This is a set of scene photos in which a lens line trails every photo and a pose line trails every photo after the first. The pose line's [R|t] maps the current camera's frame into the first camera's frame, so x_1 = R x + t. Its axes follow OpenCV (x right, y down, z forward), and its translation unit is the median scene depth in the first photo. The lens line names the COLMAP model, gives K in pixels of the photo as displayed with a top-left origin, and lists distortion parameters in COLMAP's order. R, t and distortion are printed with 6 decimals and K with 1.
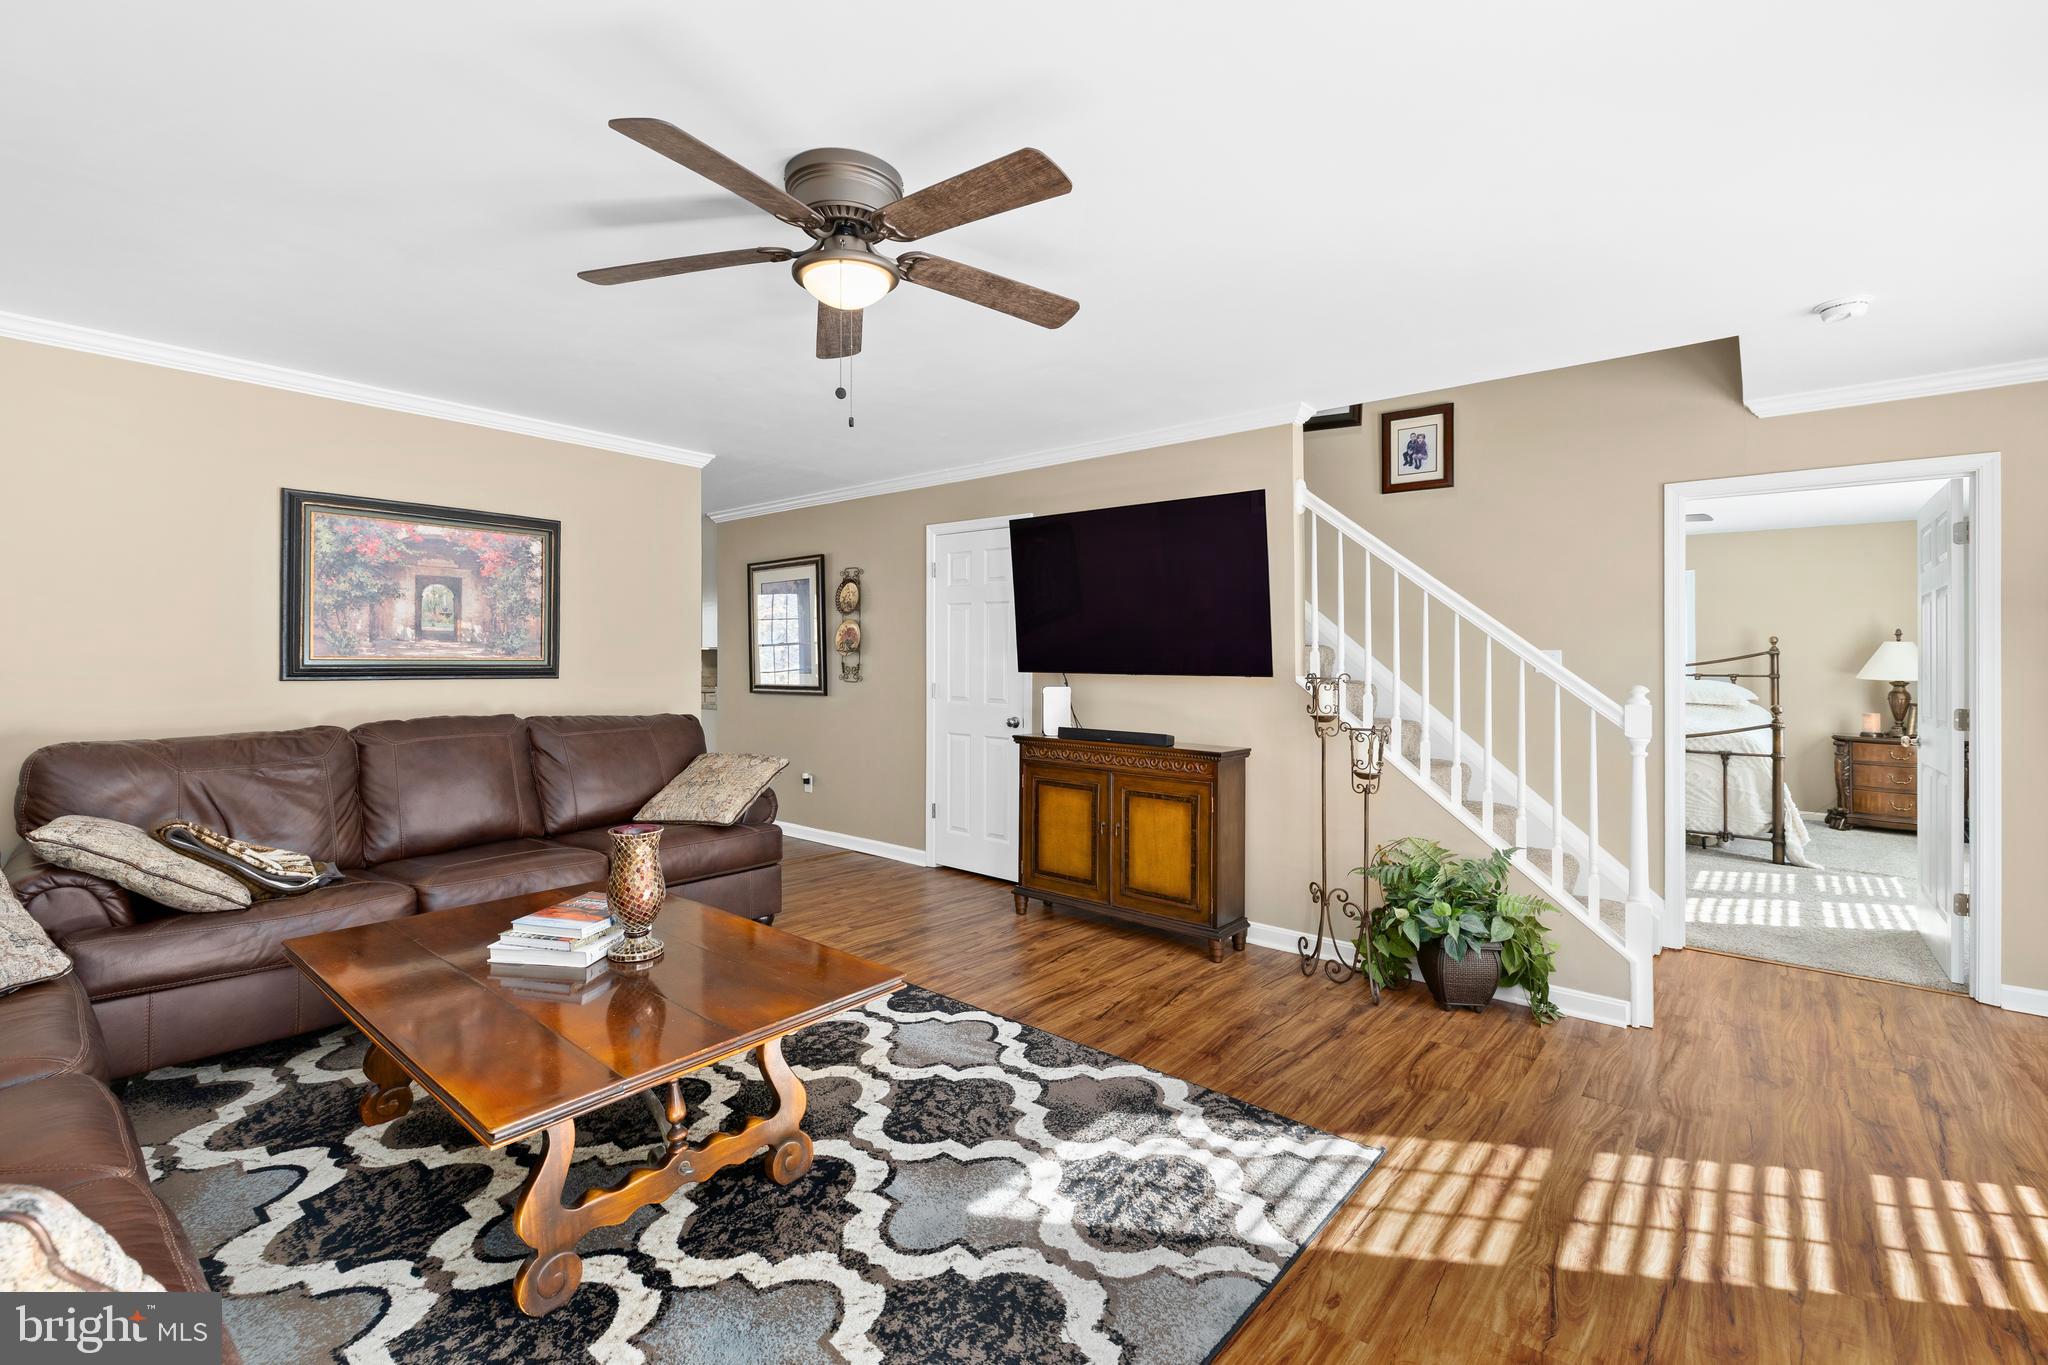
lens RADIAL K [[880.0, 0, 1003.5], [0, 880.0, 652.0], [0, 0, 1]] dist [0.000703, 0.000046]
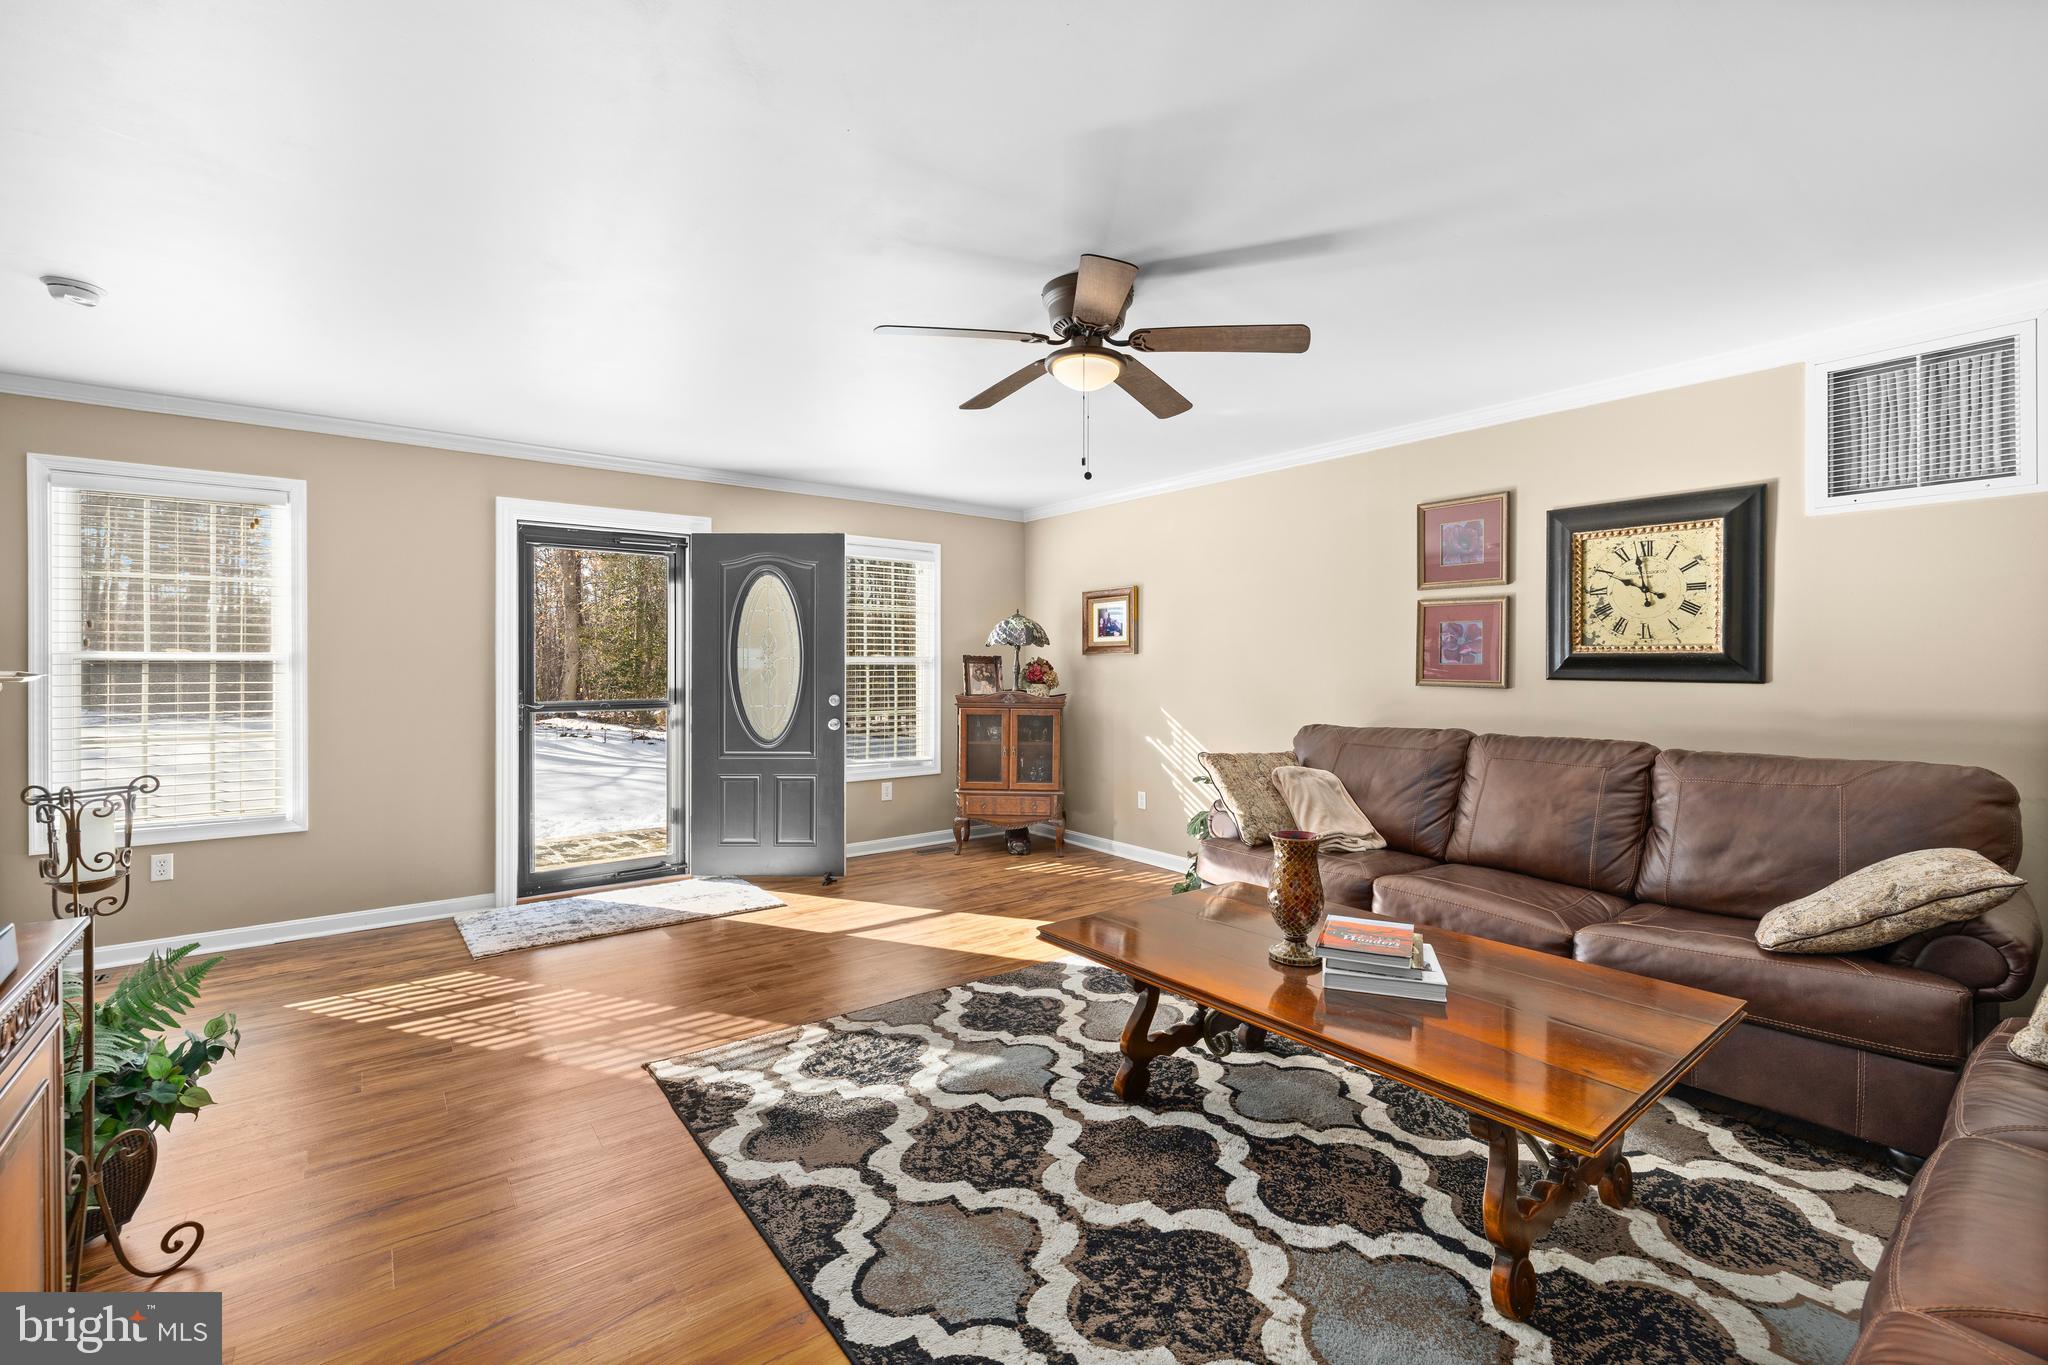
lens RADIAL K [[861.5, 0, 1015.7], [0, 861.5, 674.0], [0, 0, 1]] dist [0.000861, -0.000127]
pose [[-0.978592, -0.012977, 0.205399, -0.266167], [-0.012094, 0.999911, 0.005552, 0.012721], [-0.205453, 0.002949, -0.978663, 1.803324]]
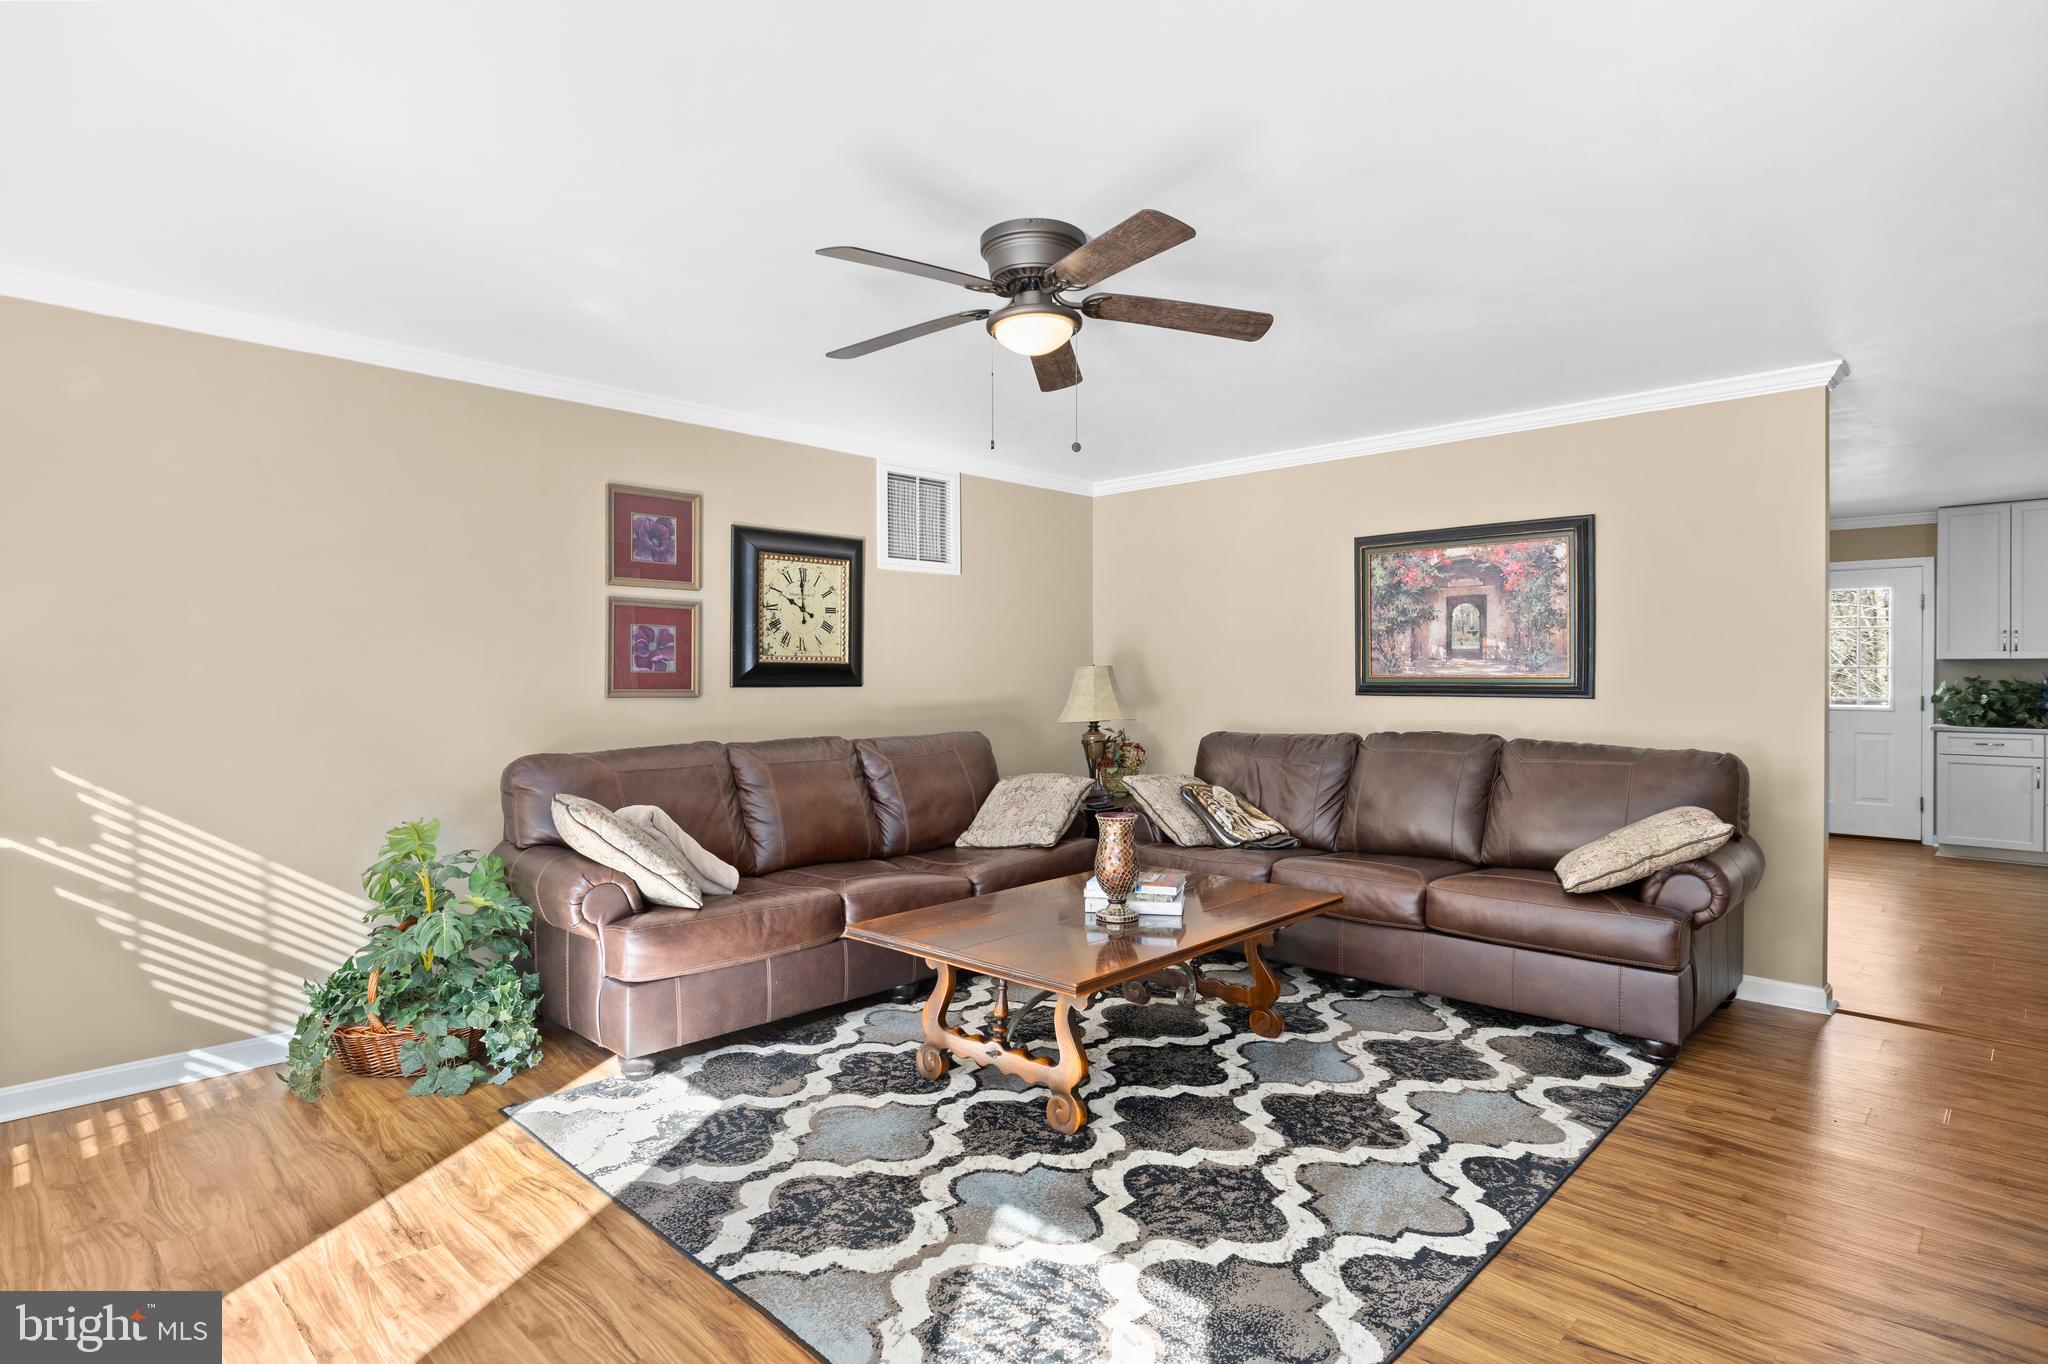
lens RADIAL K [[1057.6, 0, 1024.0], [0, 1057.6, 682.0], [0, 0, 1]] dist [-0.001922, -0.000081]
pose [[-0.058812, -0.001755, -0.998268, 0.925047], [0.008775, 0.999959, -0.002275, 0.018800], [0.998231, -0.008894, -0.058794, 0.852572]]
